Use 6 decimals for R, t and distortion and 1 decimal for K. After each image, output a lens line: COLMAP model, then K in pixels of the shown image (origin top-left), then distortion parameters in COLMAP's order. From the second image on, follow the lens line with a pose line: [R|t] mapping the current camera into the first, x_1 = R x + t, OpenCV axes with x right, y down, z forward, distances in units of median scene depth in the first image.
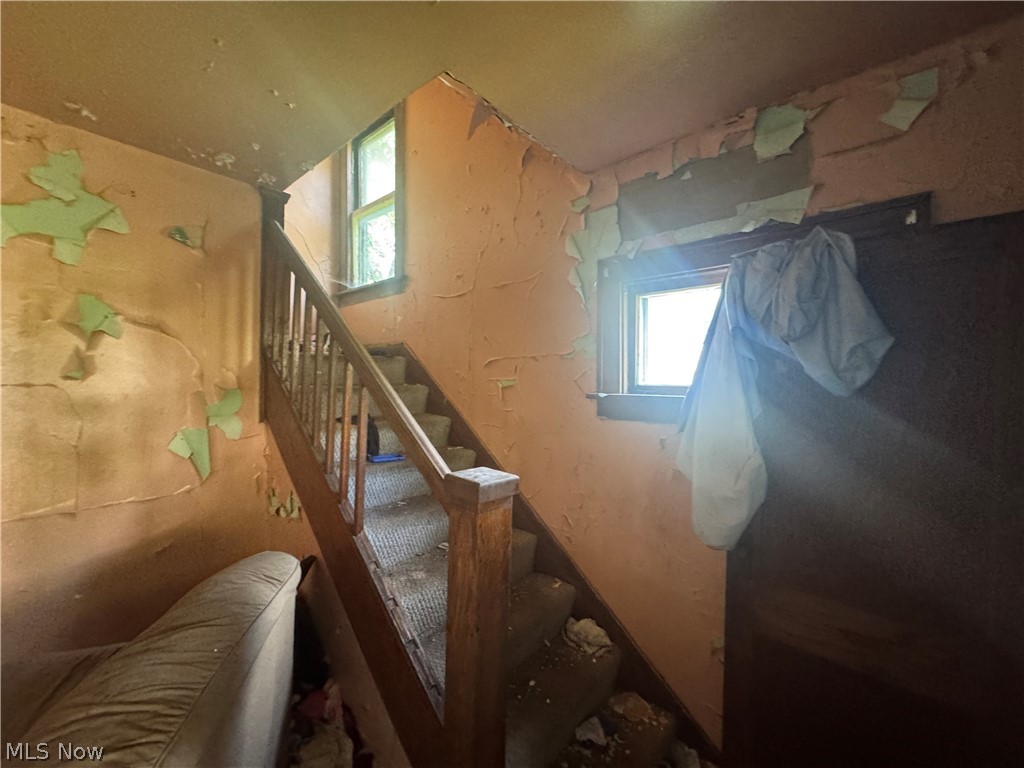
lens RADIAL K [[412.9, 0, 512.0], [0, 412.9, 384.0], [0, 0, 1]] dist [-0.003100, -0.000250]
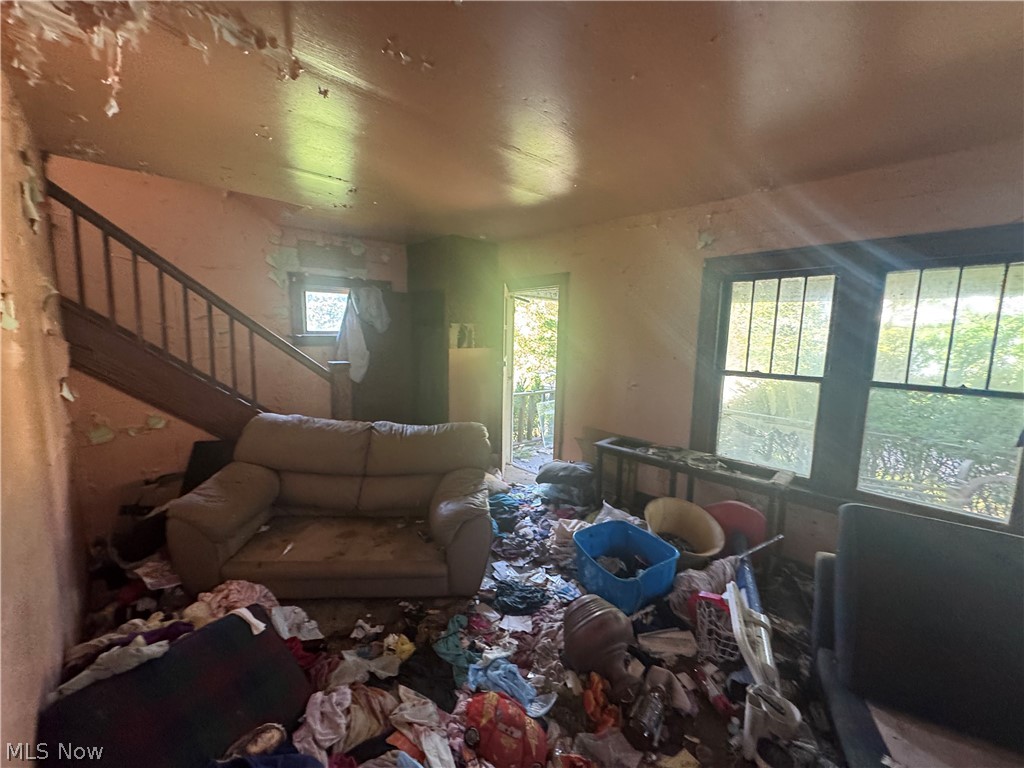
lens RADIAL K [[412.9, 0, 512.0], [0, 412.9, 384.0], [0, 0, 1]] dist [-0.003100, -0.000250]
pose [[0.092433, -0.146839, 0.984832, -2.198128], [-0.005814, 0.988970, 0.148002, -0.057819], [-0.995702, -0.019406, 0.090560, -0.410172]]
